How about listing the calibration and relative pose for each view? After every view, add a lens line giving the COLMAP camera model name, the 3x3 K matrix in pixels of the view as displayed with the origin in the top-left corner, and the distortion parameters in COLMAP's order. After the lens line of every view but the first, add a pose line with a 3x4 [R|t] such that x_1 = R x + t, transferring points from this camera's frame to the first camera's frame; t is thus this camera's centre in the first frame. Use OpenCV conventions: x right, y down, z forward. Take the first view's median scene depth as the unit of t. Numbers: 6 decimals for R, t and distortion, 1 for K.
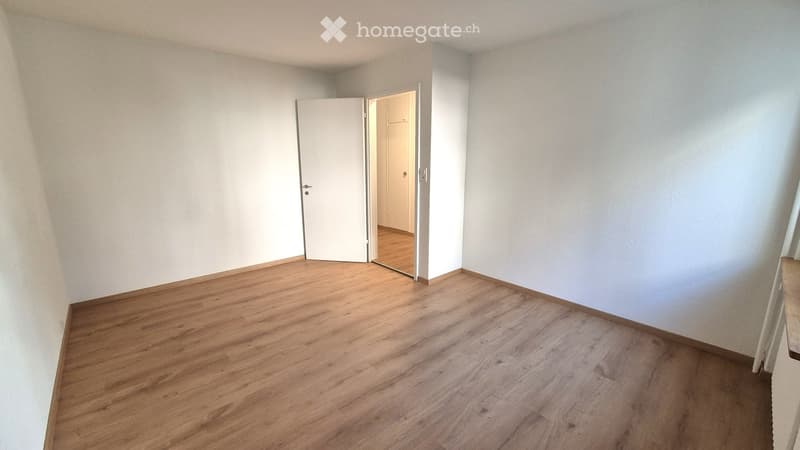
lens RADIAL K [[328.3, 0, 399.6], [0, 328.3, 226.6], [0, 0, 1]] dist [0.001588, -0.000107]
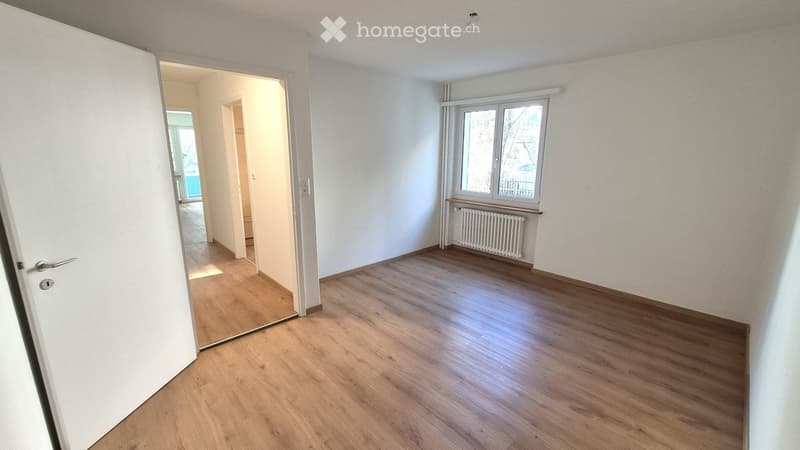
lens RADIAL K [[328.3, 0, 399.3], [0, 328.3, 222.1], [0, 0, 1]] dist [0.001588, -0.000107]
pose [[-0.028738, -0.210945, 0.977075, -0.868063], [0.203796, 0.955712, 0.212326, -0.229242], [-0.978591, 0.205226, 0.015525, 0.861906]]
